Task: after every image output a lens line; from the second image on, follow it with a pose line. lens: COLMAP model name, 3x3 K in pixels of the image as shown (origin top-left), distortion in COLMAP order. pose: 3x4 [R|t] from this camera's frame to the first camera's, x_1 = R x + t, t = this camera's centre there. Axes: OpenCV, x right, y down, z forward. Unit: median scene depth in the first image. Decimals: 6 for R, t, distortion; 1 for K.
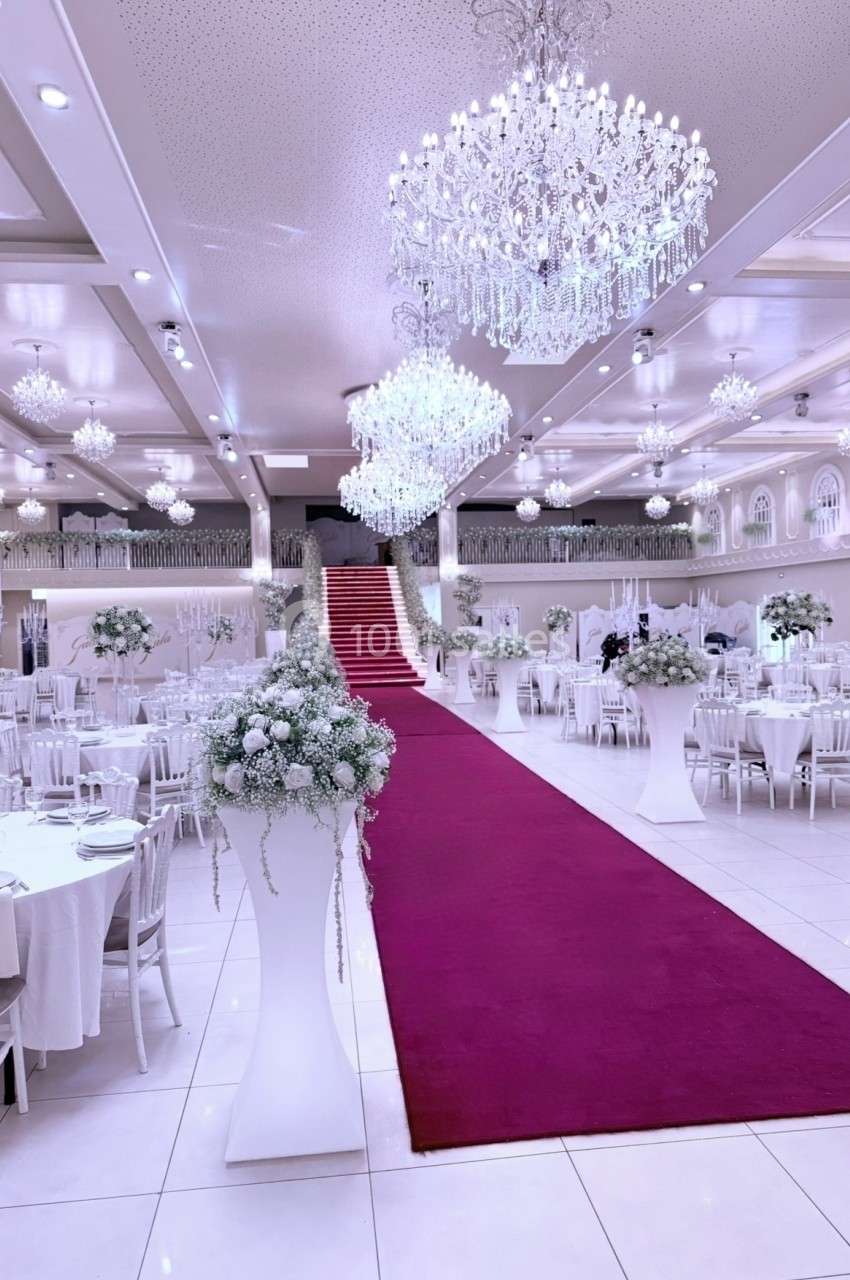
lens RADIAL K [[903.6, 0, 439.0], [0, 903.6, 644.5], [0, 0, 1]] dist [0.053034, -0.106011]
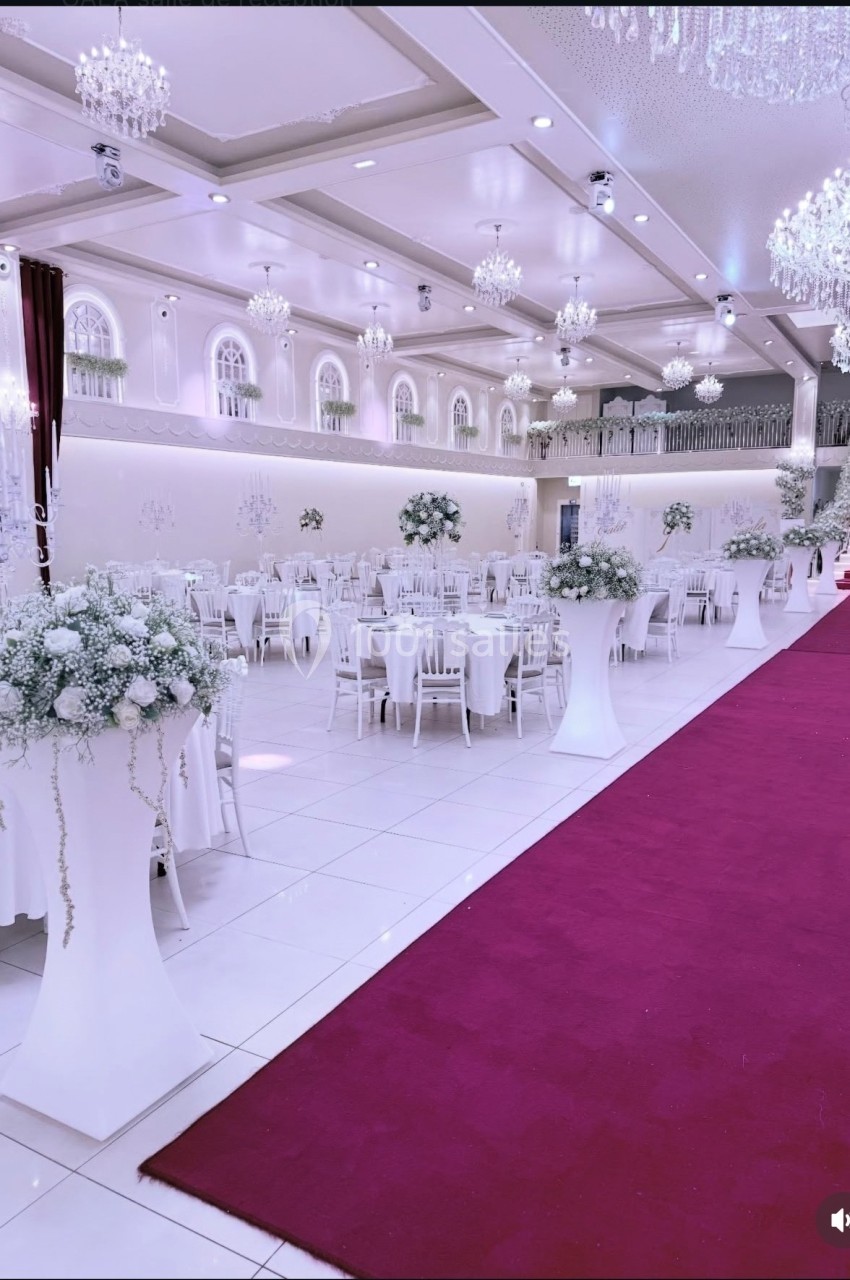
lens RADIAL K [[903.6, 0, 439.0], [0, 903.6, 644.5], [0, 0, 1]] dist [0.053034, -0.106011]
pose [[0.791508, 0.098270, -0.603207, 0.080736], [-0.022895, 0.991063, 0.131415, -0.002712], [0.610730, -0.090206, 0.786684, 0.073056]]
